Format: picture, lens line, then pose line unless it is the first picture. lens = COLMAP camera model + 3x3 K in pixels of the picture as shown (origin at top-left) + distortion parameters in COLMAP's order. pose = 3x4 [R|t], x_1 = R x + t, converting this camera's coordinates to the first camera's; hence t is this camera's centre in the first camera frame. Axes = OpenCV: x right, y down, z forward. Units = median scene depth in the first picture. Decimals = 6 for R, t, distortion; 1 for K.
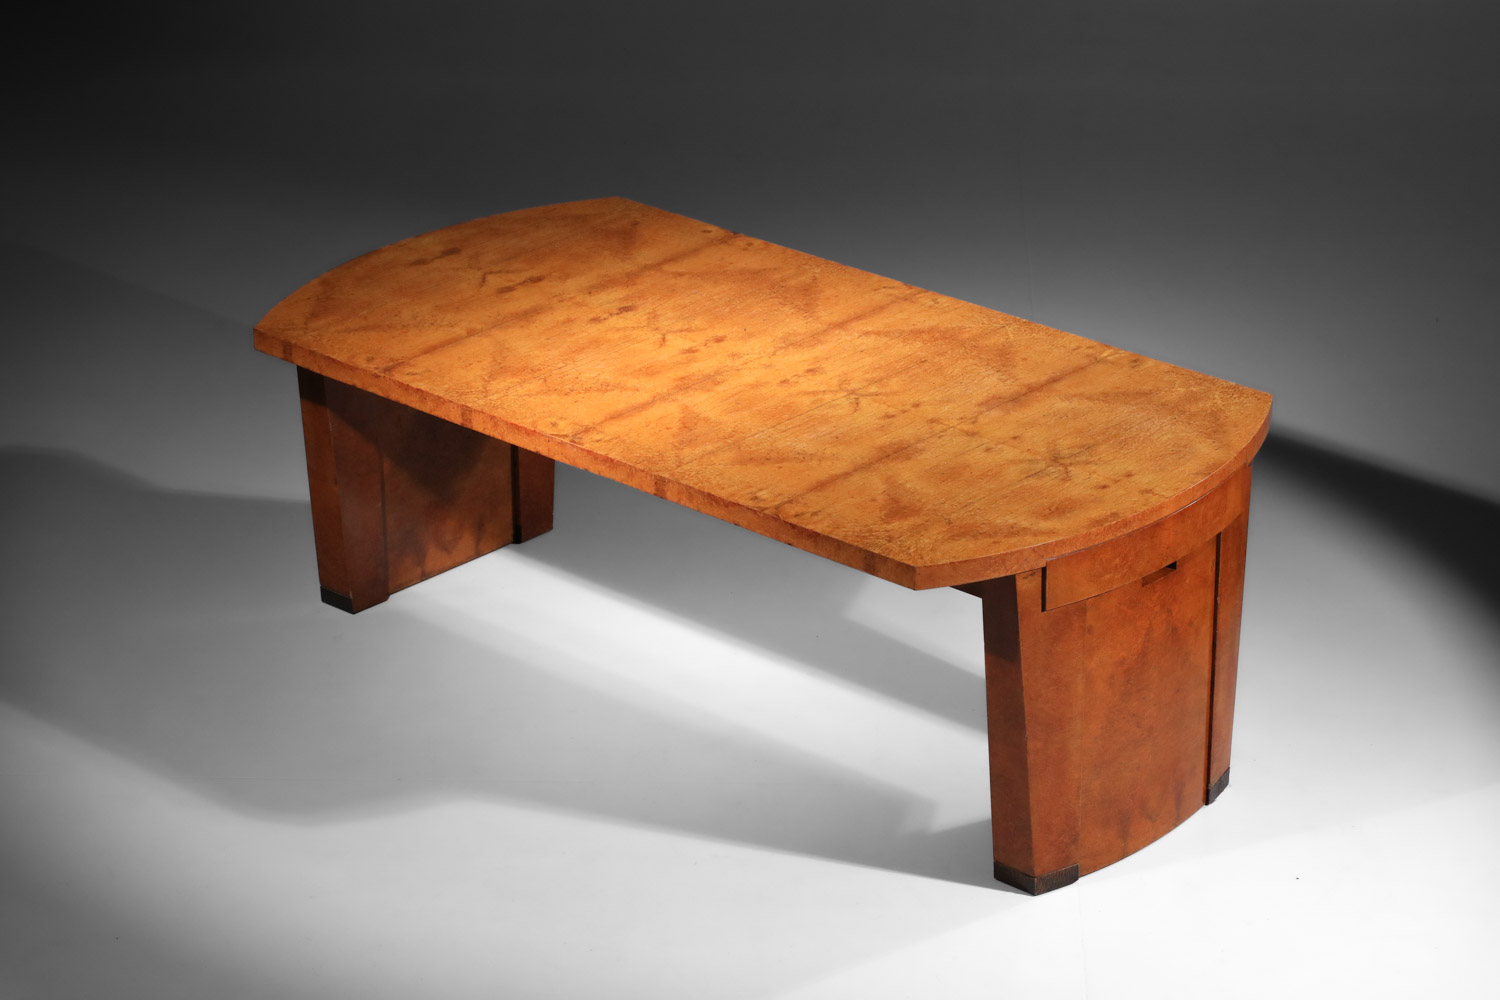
lens RADIAL K [[4372.5, 0, 709.3], [0, 4372.5, 541.7], [0, 0, 1]] dist [-0.072612, 0.000000]
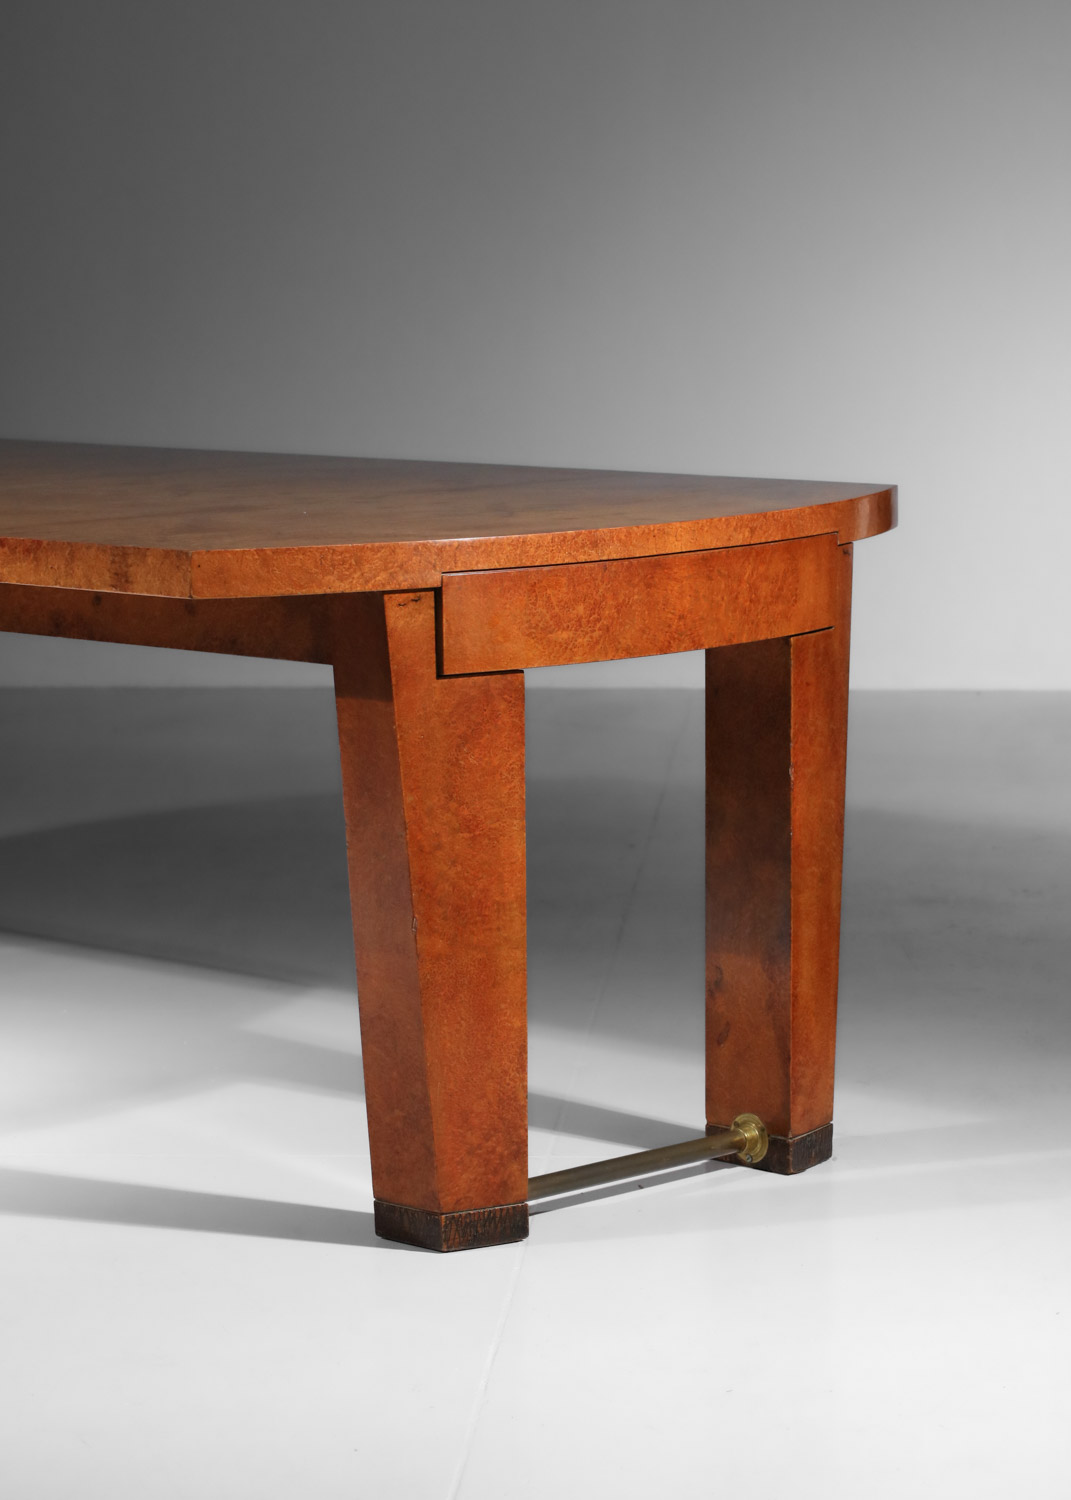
lens RADIAL K [[4686.7, 0, 532.2], [0, 4686.7, 742.0], [0, 0, 1]] dist [-0.082856, 0.000000]
pose [[0.999644, 0.006385, -0.025899, 0.100051], [-0.013587, 0.957420, -0.288379, 0.187703], [0.022955, 0.288628, 0.957166, 0.421927]]
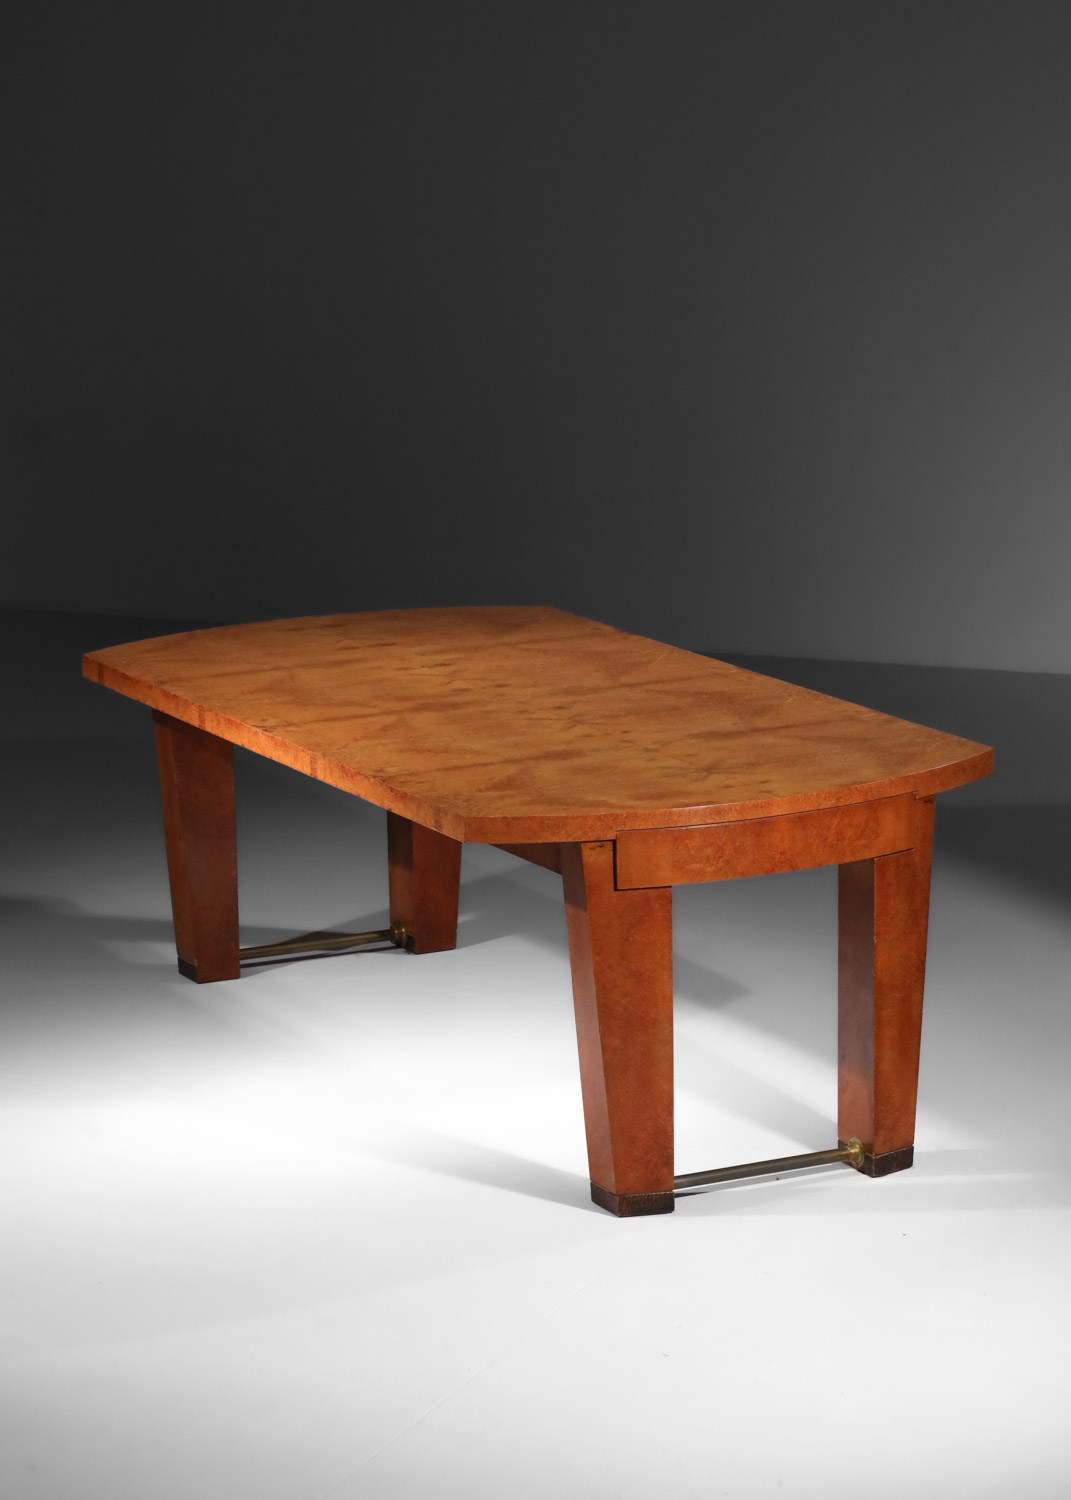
lens RADIAL K [[4686.7, 0, 536.0], [0, 4686.7, 753.4], [0, 0, 1]] dist [-0.082856, 0.000000]
pose [[0.940534, 0.067673, -0.332891, 0.383782], [-0.135032, 0.973687, -0.183574, 0.170300], [0.311709, 0.217609, 0.924924, 0.045180]]
